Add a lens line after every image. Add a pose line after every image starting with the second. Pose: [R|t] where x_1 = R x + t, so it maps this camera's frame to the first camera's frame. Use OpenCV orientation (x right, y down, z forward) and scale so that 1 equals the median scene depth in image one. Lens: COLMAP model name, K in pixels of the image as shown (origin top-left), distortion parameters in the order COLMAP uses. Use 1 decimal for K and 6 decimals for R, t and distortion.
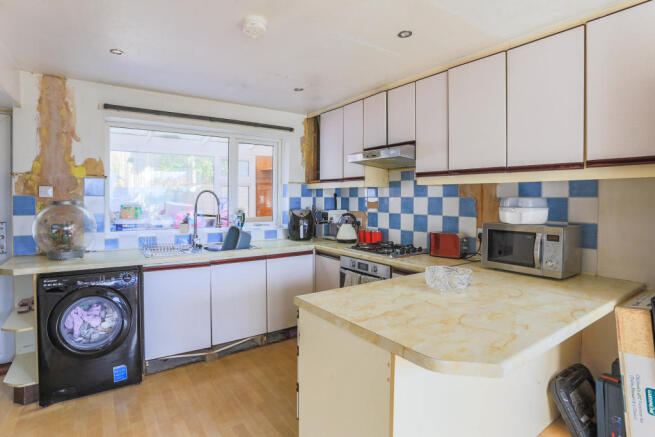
lens RADIAL K [[340.4, 0, 327.5], [0, 340.4, 218.5], [0, 0, 1]] dist [-0.003144, -0.000115]
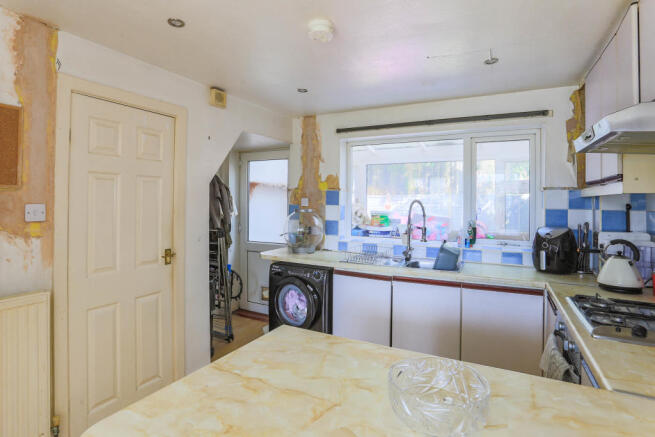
lens RADIAL K [[356.7, 0, 326.2], [0, 356.7, 206.7], [0, 0, 1]] dist [-0.045968, 0.000375]
pose [[0.467264, 0.014269, -0.884003, 0.343761], [-0.062530, 0.997899, -0.016944, -0.029832], [0.881904, 0.063194, 0.467175, 0.300948]]
